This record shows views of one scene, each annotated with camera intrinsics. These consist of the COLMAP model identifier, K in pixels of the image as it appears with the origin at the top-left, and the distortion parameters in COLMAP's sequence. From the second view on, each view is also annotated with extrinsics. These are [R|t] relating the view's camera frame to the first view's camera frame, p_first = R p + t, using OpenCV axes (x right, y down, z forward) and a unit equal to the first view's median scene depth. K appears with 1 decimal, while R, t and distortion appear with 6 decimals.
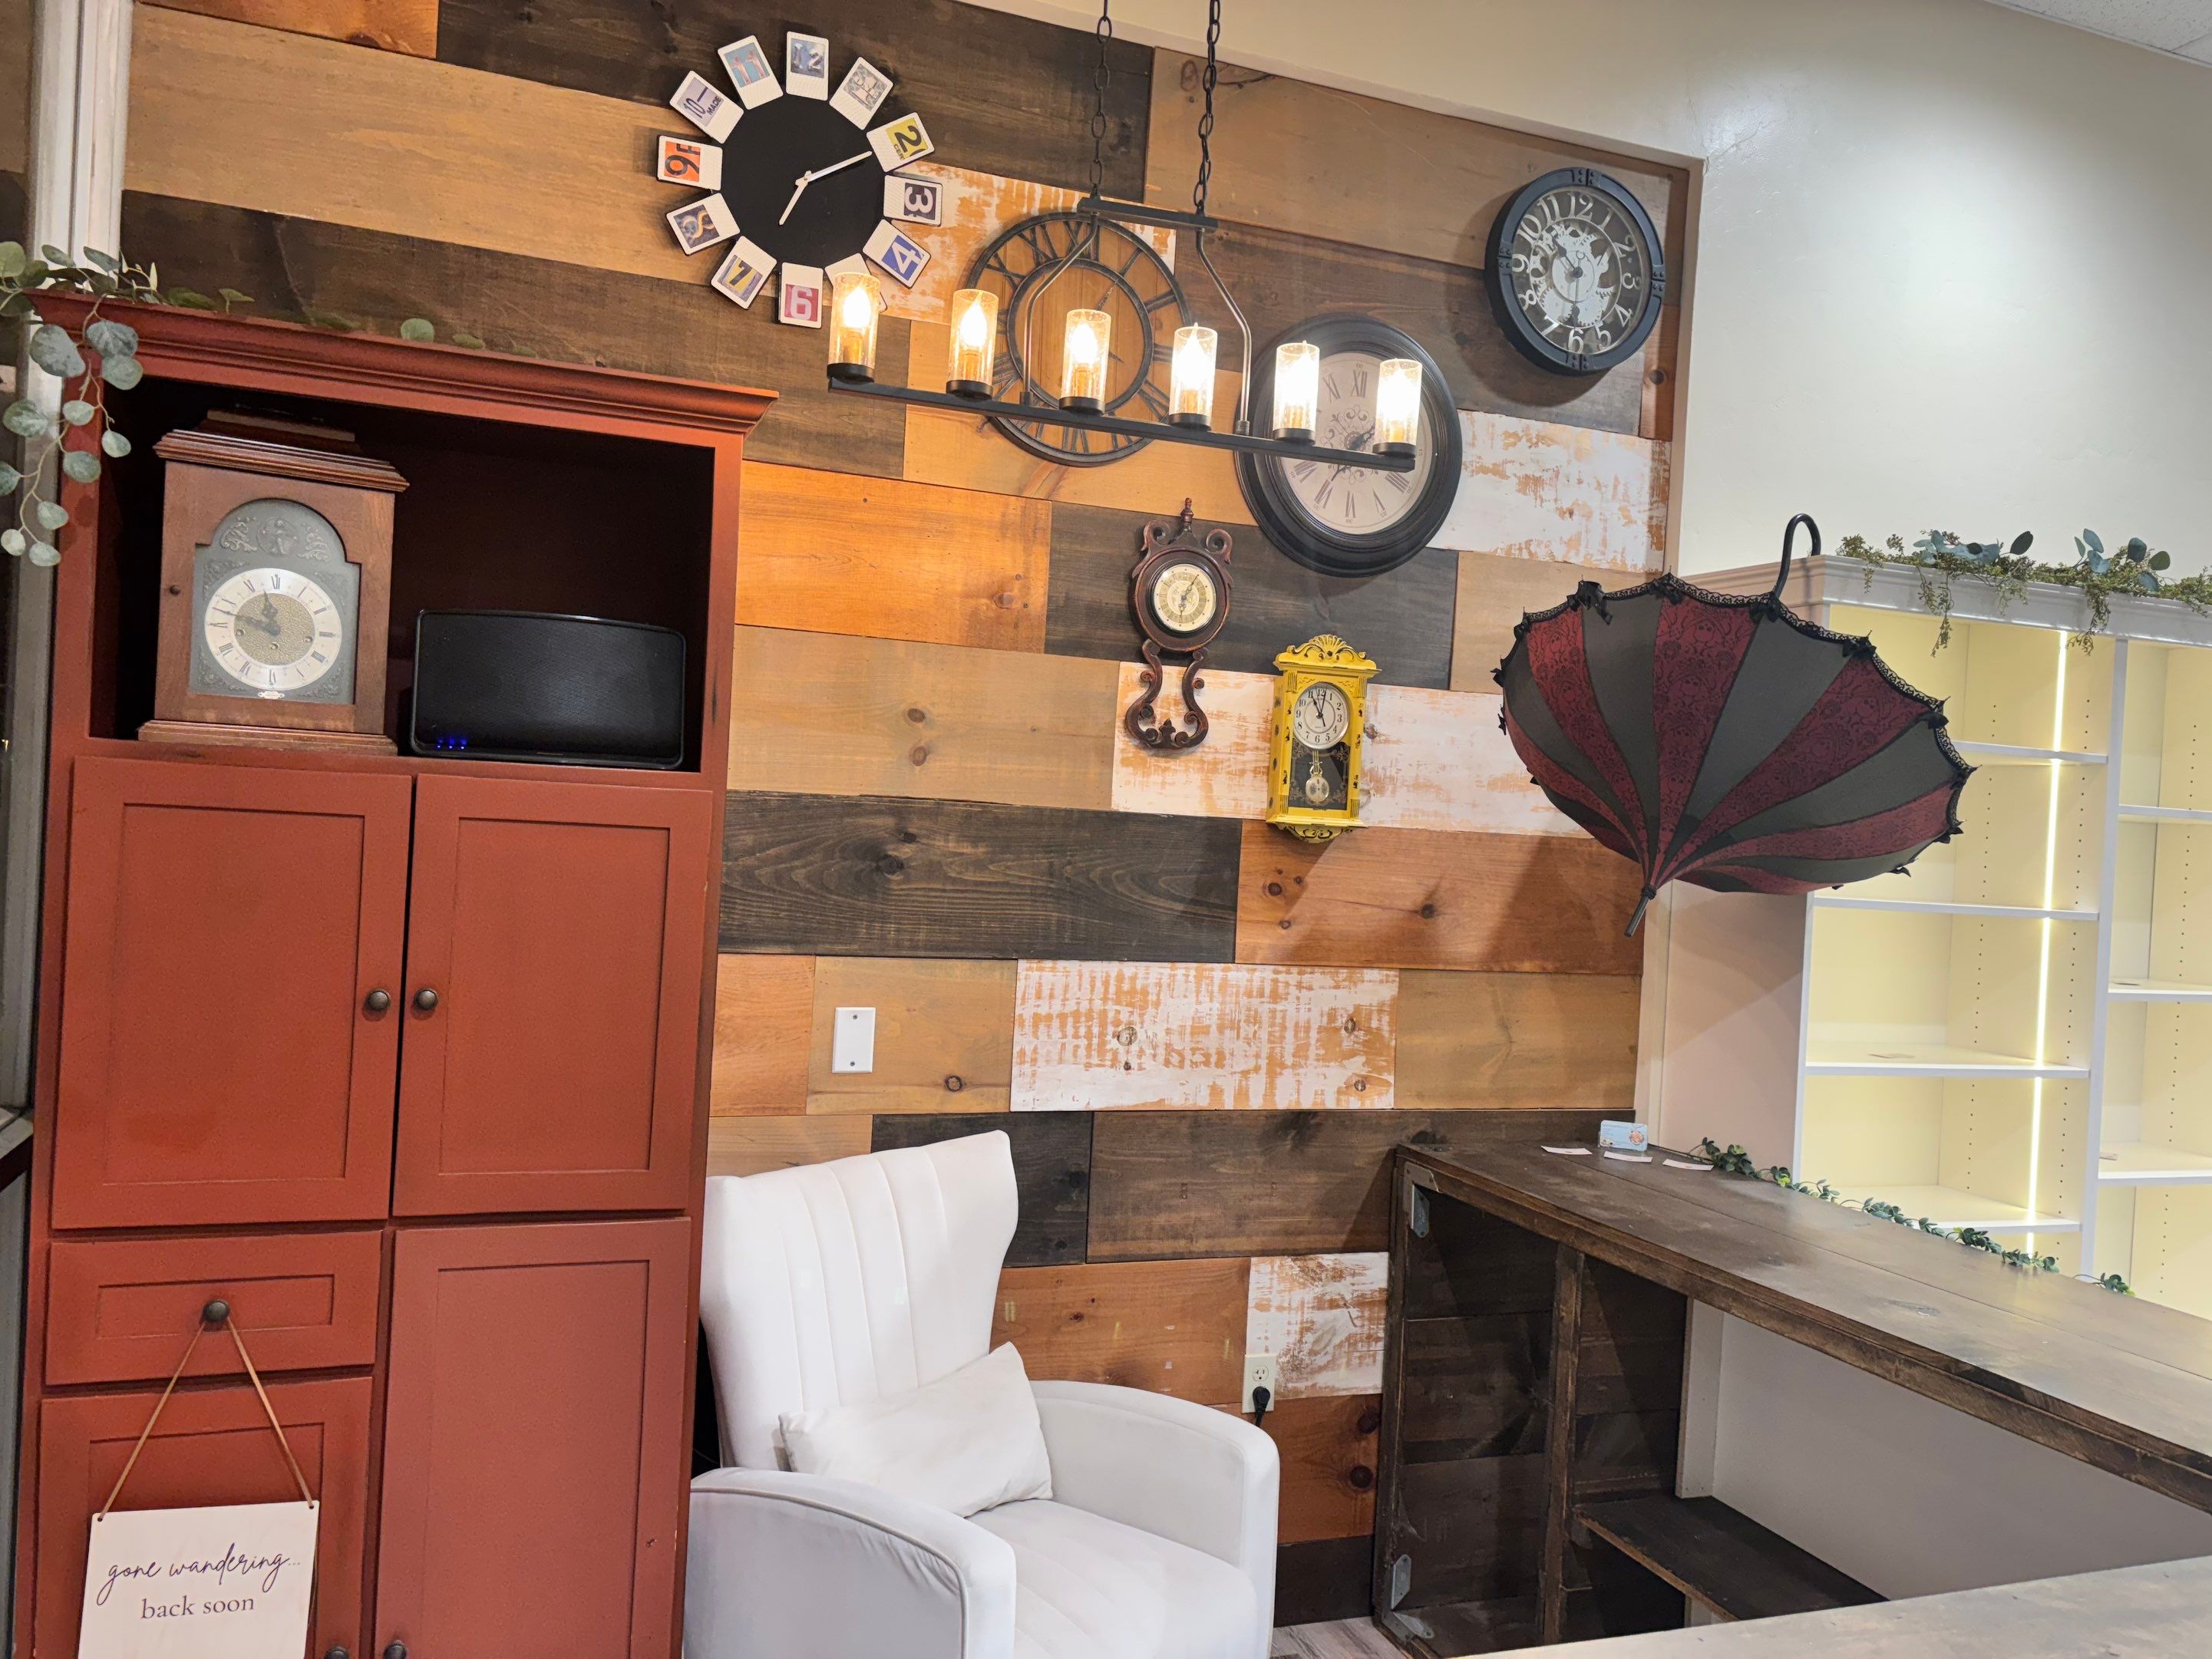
lens RADIAL K [[1687.9, 0, 1109.1], [0, 1687.9, 836.3], [0, 0, 1]] dist [0.055394, -0.014016]
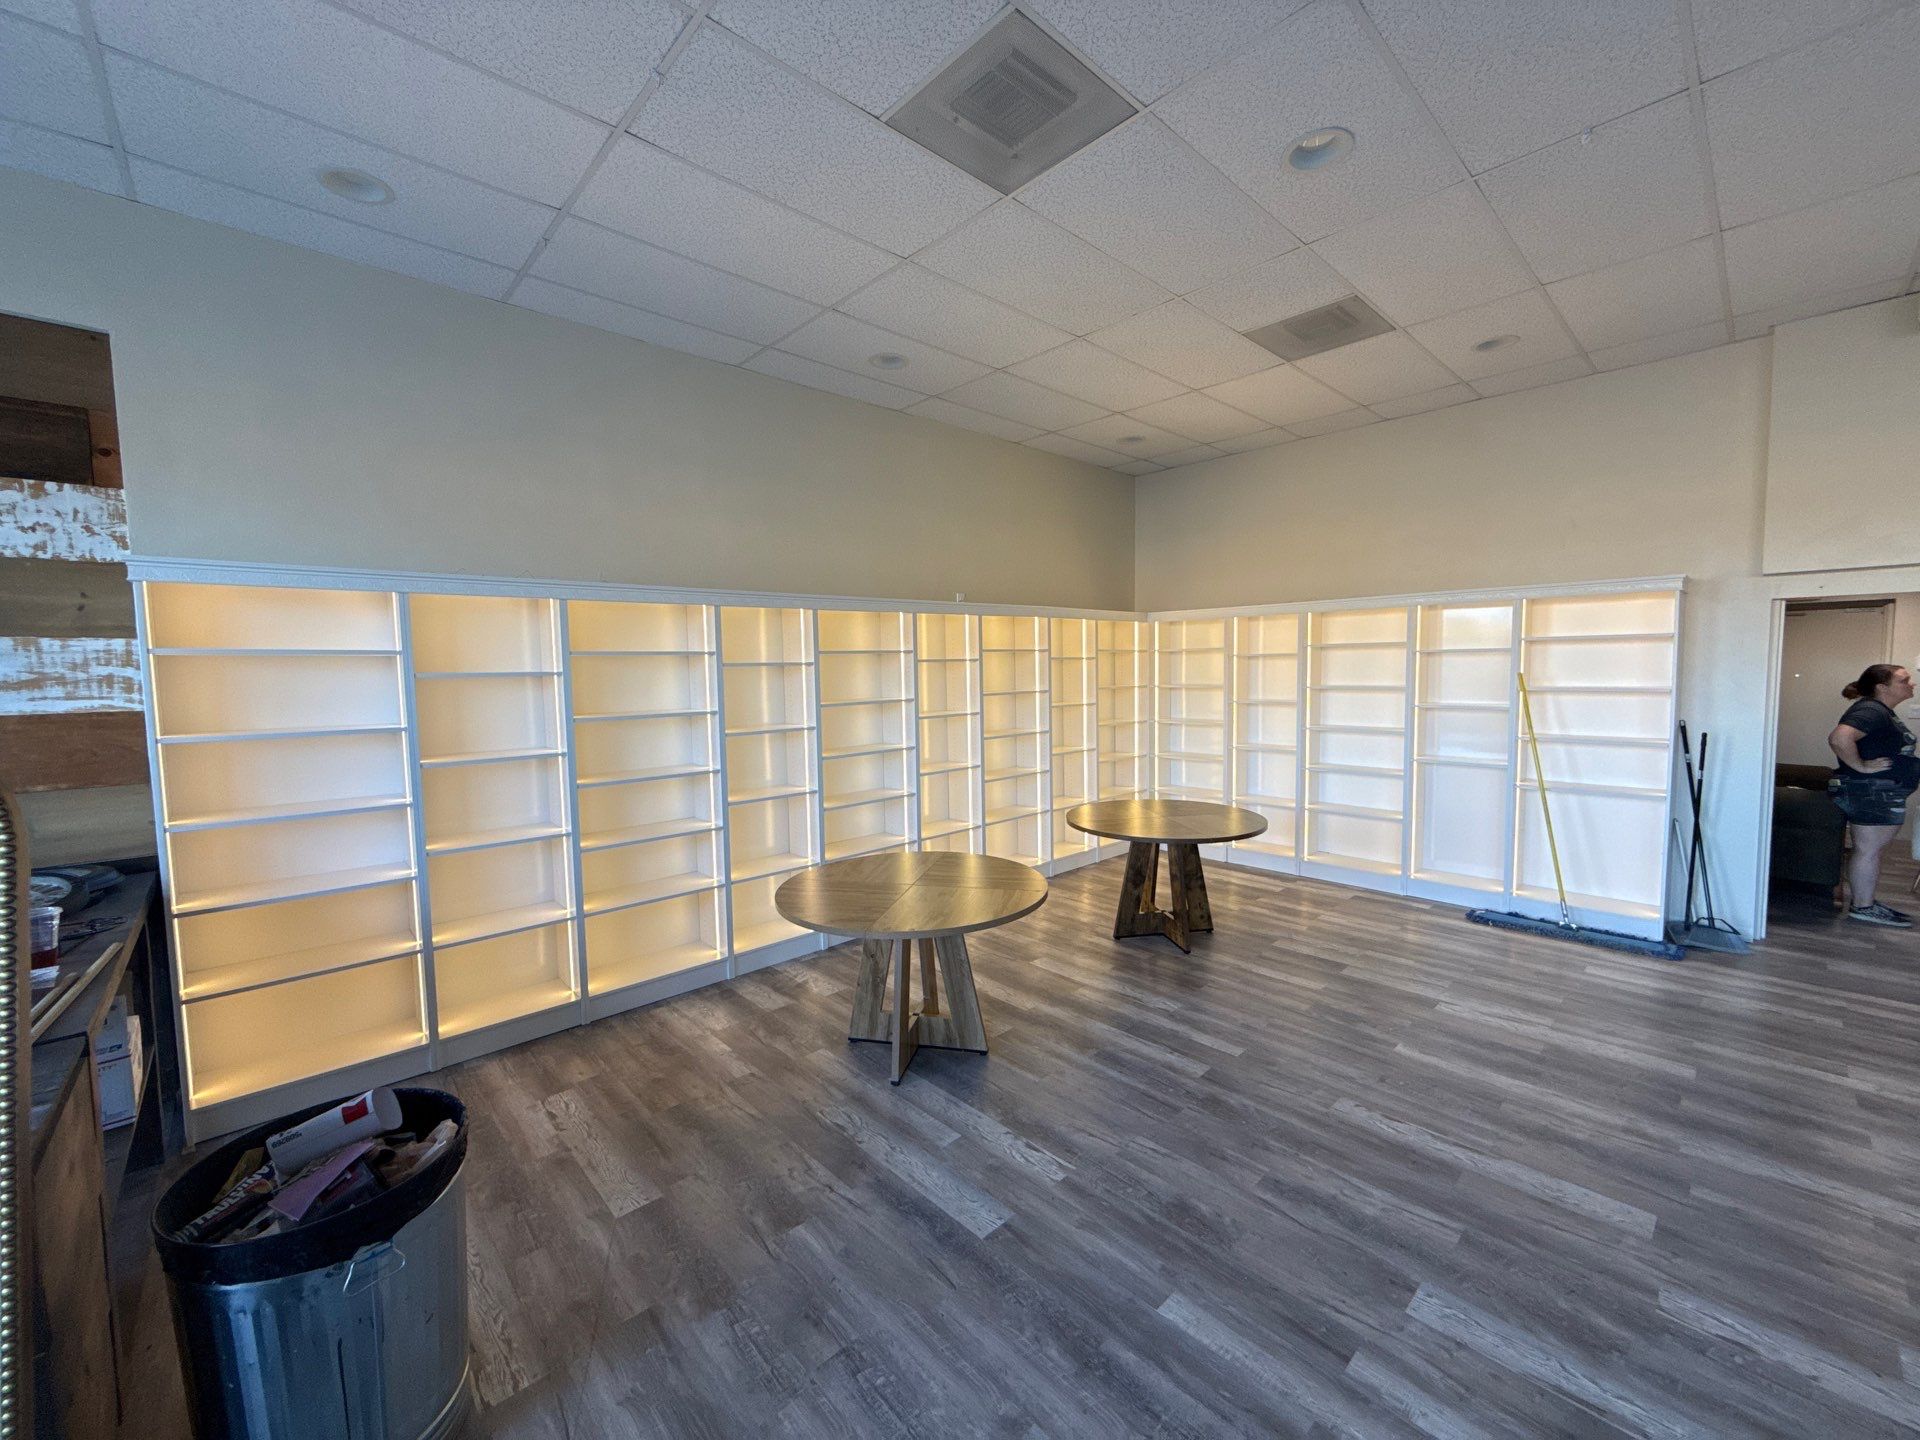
lens RADIAL K [[764.3, 0, 962.0], [0, 764.3, 715.4], [0, 0, 1]] dist [-0.000028, 0.000075]
pose [[0.920726, -0.094504, 0.378592, 0.899182], [0.069065, 0.994379, 0.080252, 0.003314], [-0.384048, -0.047743, 0.922078, -0.110794]]
